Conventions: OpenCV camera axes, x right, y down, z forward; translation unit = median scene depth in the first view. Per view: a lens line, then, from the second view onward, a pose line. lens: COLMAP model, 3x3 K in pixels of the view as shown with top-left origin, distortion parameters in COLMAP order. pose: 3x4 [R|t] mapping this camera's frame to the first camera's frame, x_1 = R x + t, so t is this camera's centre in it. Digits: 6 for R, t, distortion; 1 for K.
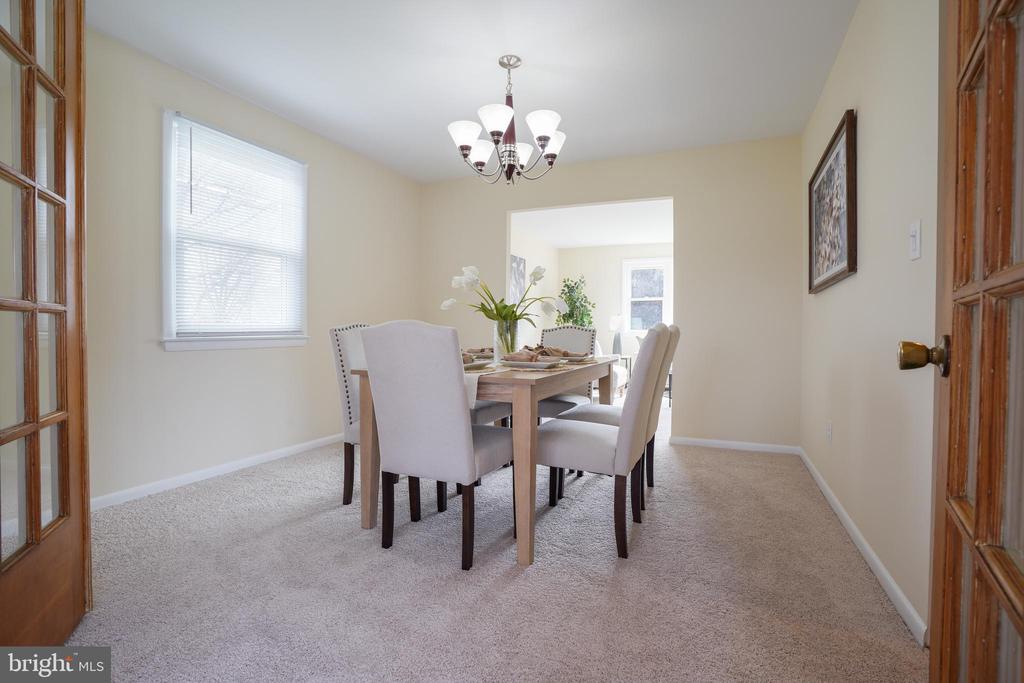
lens RADIAL K [[475.8, 0, 511.0], [0, 475.8, 339.7], [0, 0, 1]] dist [-0.050588, 0.009458]
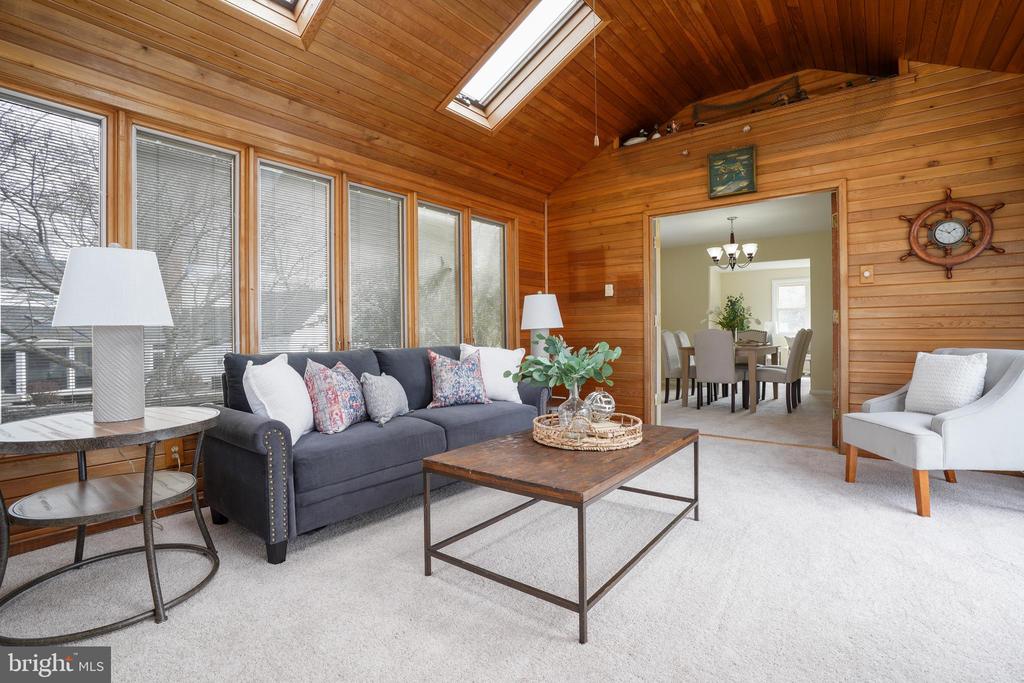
lens RADIAL K [[475.8, 0, 511.7], [0, 475.8, 339.0], [0, 0, 1]] dist [-0.050588, 0.009458]
pose [[0.966989, -0.011128, -0.254575, -0.416829], [0.007693, 0.999865, -0.014487, 0.035225], [0.254702, 0.012051, 0.966945, -1.360078]]
